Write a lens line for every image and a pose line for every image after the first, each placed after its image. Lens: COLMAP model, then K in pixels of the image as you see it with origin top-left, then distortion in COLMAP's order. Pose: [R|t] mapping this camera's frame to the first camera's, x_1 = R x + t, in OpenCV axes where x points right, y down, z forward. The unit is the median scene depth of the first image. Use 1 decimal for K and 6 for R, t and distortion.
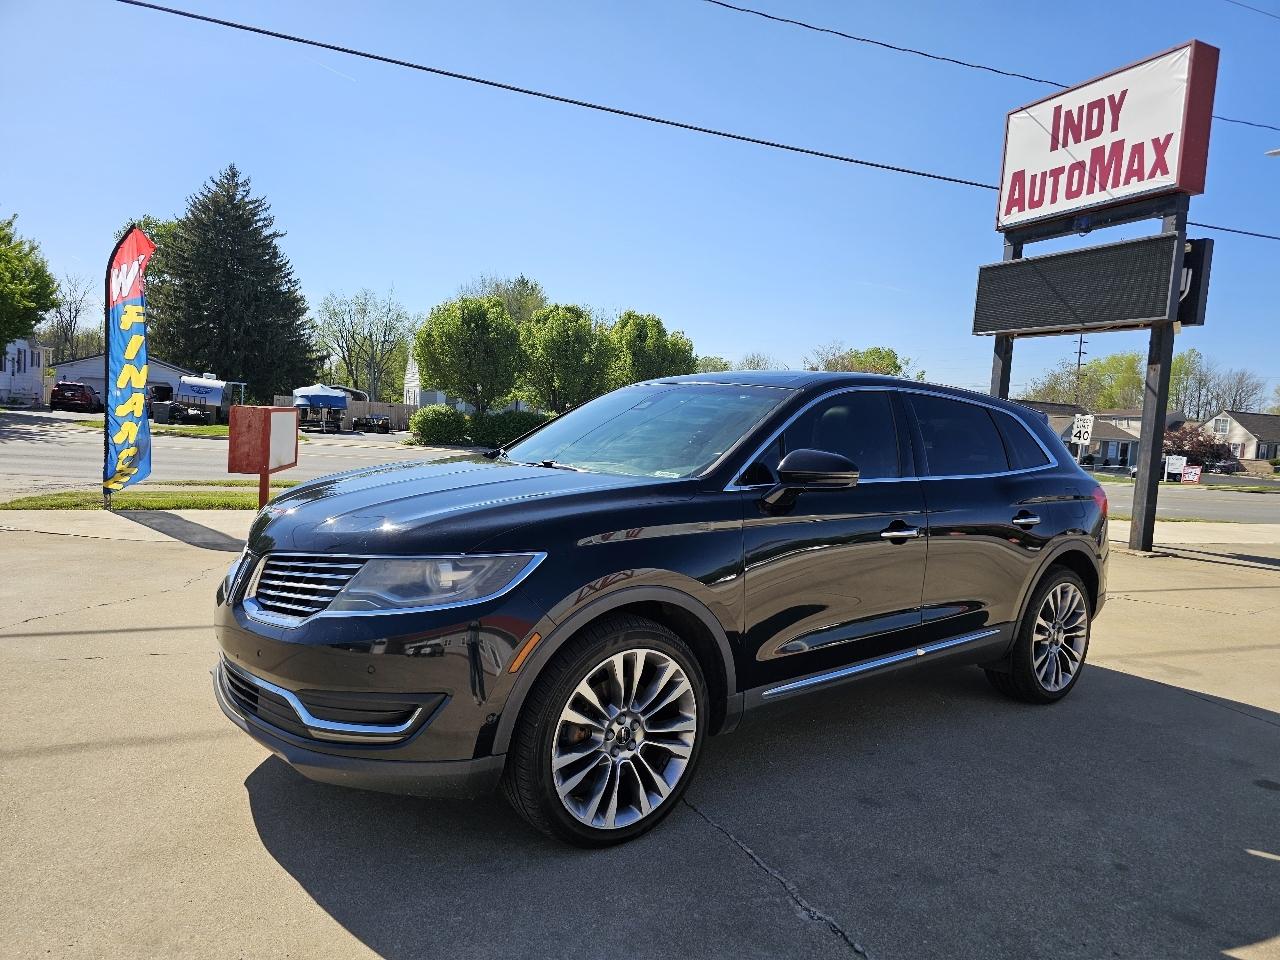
lens RADIAL K [[857.5, 0, 658.0], [0, 857.5, 483.6], [0, 0, 1]] dist [0.047697, -0.045448]
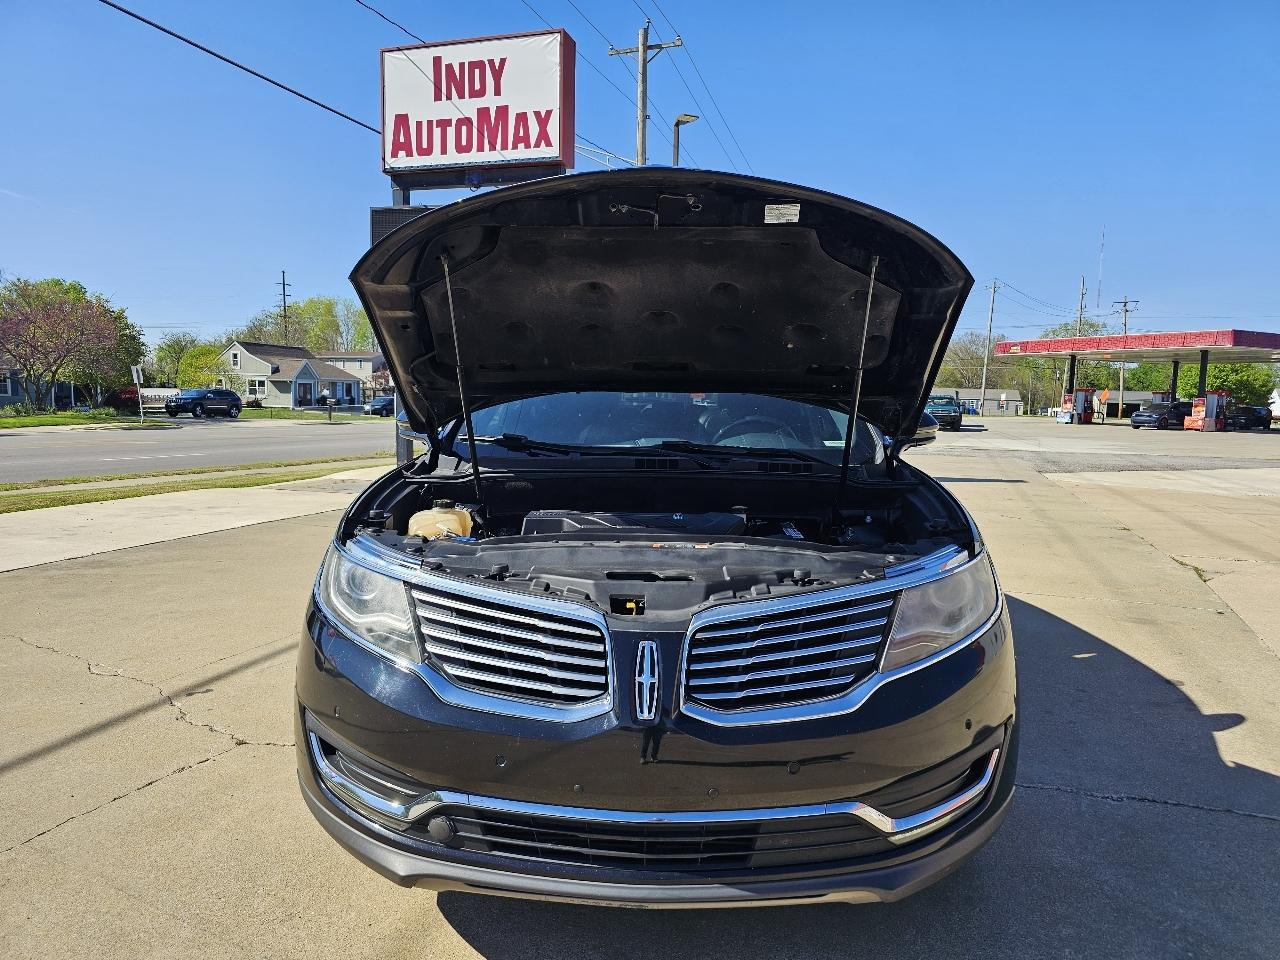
lens RADIAL K [[856.9, 0, 643.6], [0, 856.9, 490.6], [0, 0, 1]] dist [0.035624, -0.026697]
pose [[0.657768, -0.130327, 0.741860, -0.211958], [0.074915, 0.991353, 0.107733, -0.019555], [-0.749486, -0.015287, 0.661844, 0.140585]]
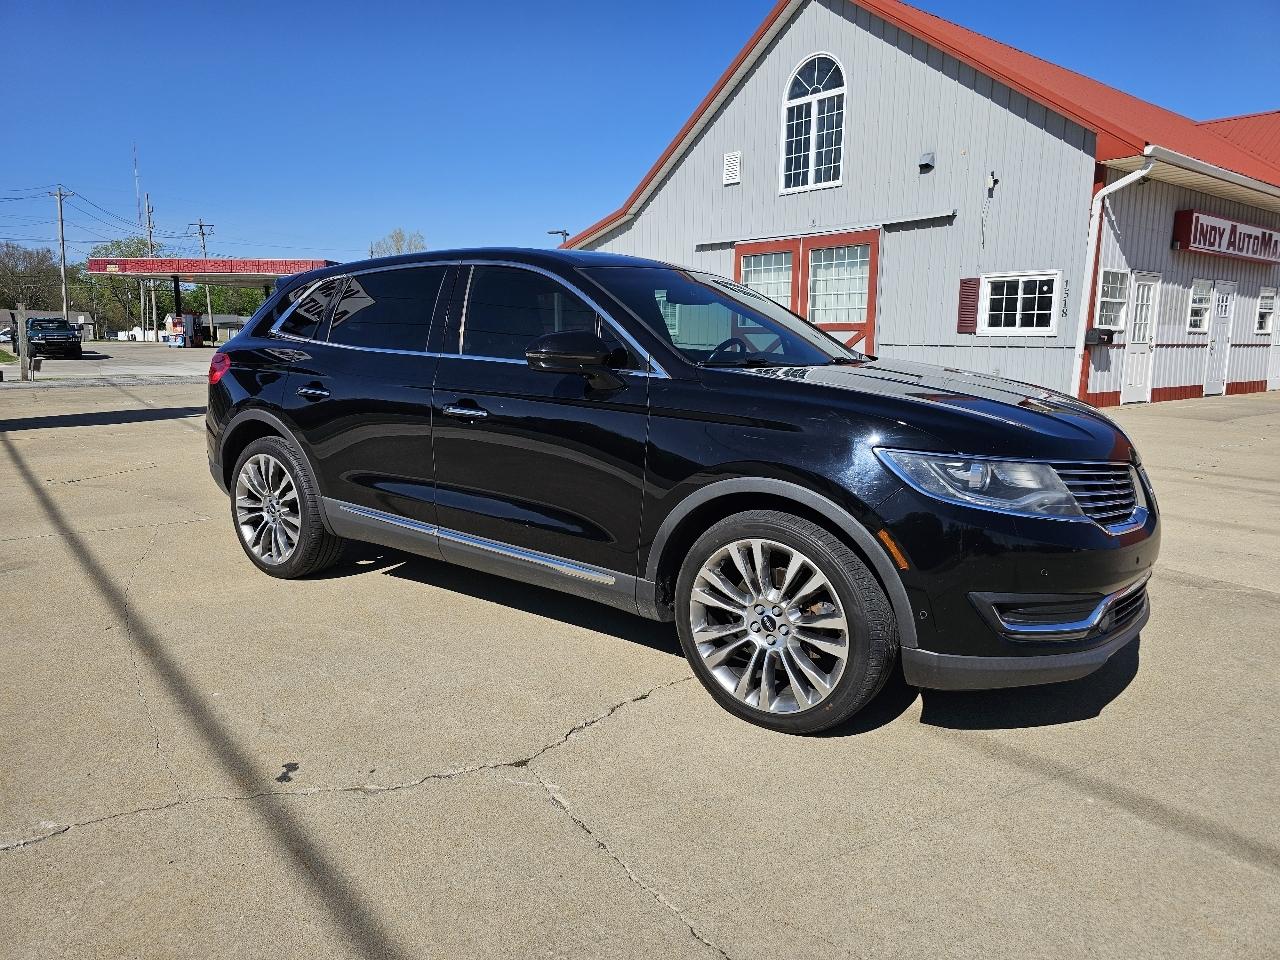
lens RADIAL K [[849.0, 0, 642.7], [0, 849.0, 474.9], [0, 0, 1]] dist [0.037876, -0.036239]
pose [[-0.263704, -0.221571, 0.938811, -0.295295], [0.044642, 0.969415, 0.241333, -0.041110], [-0.963570, 0.105551, -0.245747, 0.422080]]
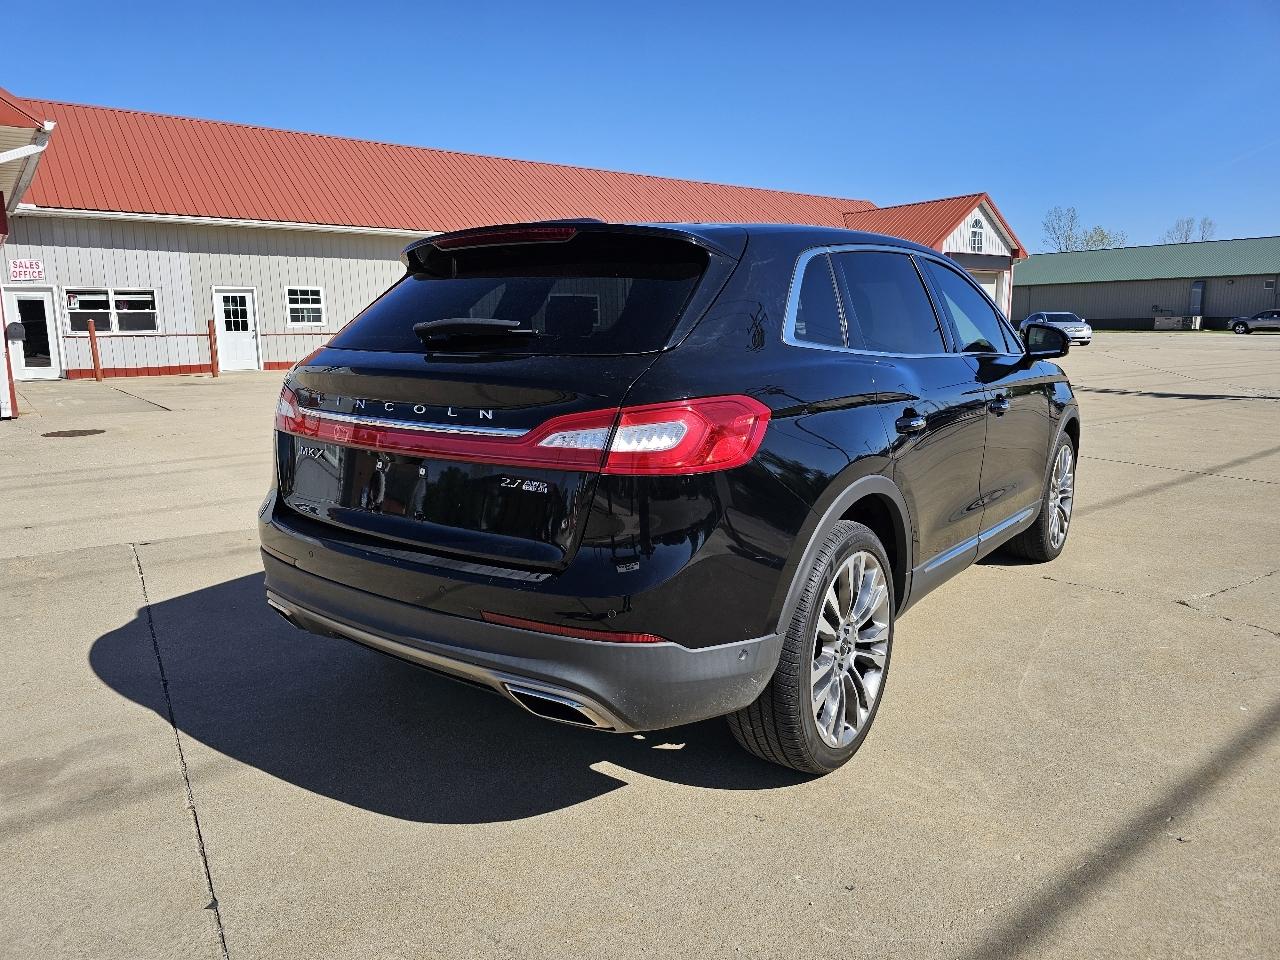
lens RADIAL K [[871.2, 0, 636.5], [0, 871.2, 465.0], [0, 0, 1]] dist [0.021912, -0.000753]
pose [[-0.971004, -0.013652, -0.238673, 0.177685], [-0.066436, 0.974452, 0.214547, -0.032125], [0.229646, 0.224182, -0.947103, 0.662819]]
